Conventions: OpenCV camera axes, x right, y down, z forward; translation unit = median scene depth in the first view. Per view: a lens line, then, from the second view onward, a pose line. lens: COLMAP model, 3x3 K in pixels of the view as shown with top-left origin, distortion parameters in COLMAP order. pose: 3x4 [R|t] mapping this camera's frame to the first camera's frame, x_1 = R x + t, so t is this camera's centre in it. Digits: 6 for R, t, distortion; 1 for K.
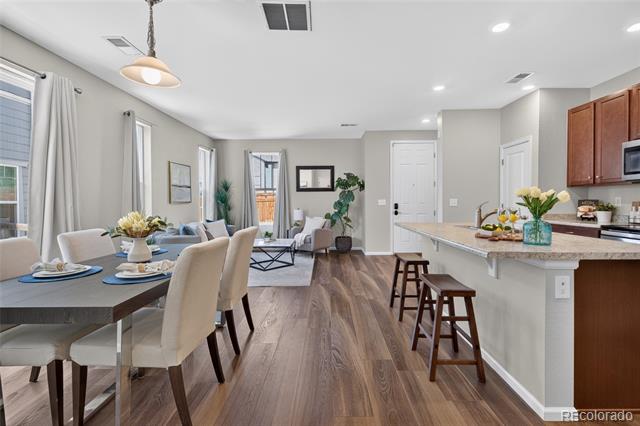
lens RADIAL K [[299.2, 0, 319.6], [0, 299.2, 210.7], [0, 0, 1]] dist [0.003612, -0.000102]
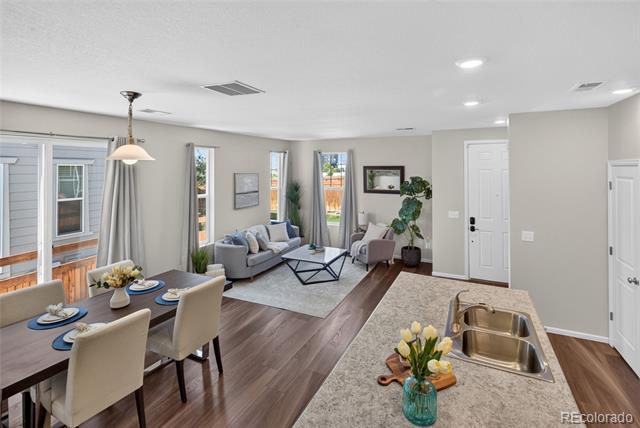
lens RADIAL K [[309.5, 0, 314.3], [0, 309.5, 178.7], [0, 0, 1]] dist [0.003653, -0.001297]
pose [[0.899859, 0.015924, -0.435891, 0.224715], [-0.012087, 0.999860, 0.011575, -0.127392], [0.436014, -0.005148, 0.899925, 0.056761]]
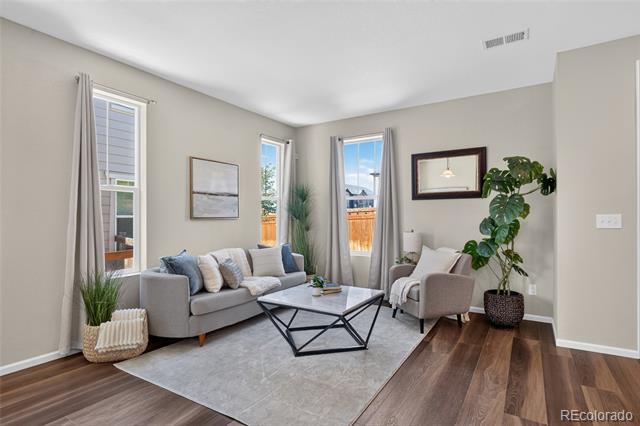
lens RADIAL K [[330.2, 0, 317.9], [0, 330.2, 218.1], [0, 0, 1]] dist [-0.002270, -0.000087]
pose [[0.855620, 0.008272, -0.517538, 0.100491], [-0.020155, 0.999646, -0.017344, -0.016261], [0.517211, 0.025271, 0.855485, 0.406459]]
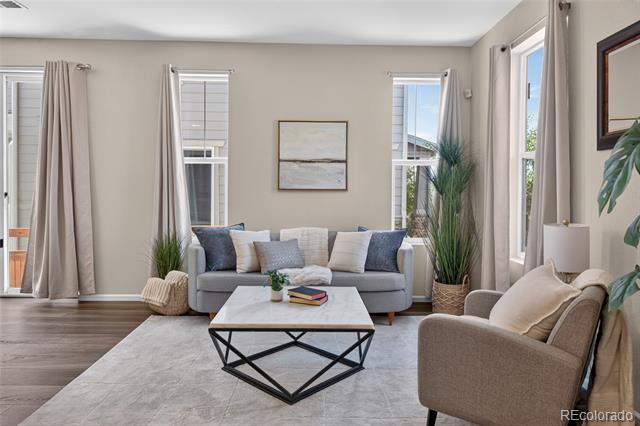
lens RADIAL K [[419.3, 0, 315.5], [0, 419.3, 199.9], [0, 0, 1]] dist [-0.001678, 0.000103]
pose [[0.043526, 0.028932, -0.998633, 0.268657], [-0.042095, 0.998746, 0.027101, -0.026014], [0.998165, 0.040858, 0.044689, 0.822739]]
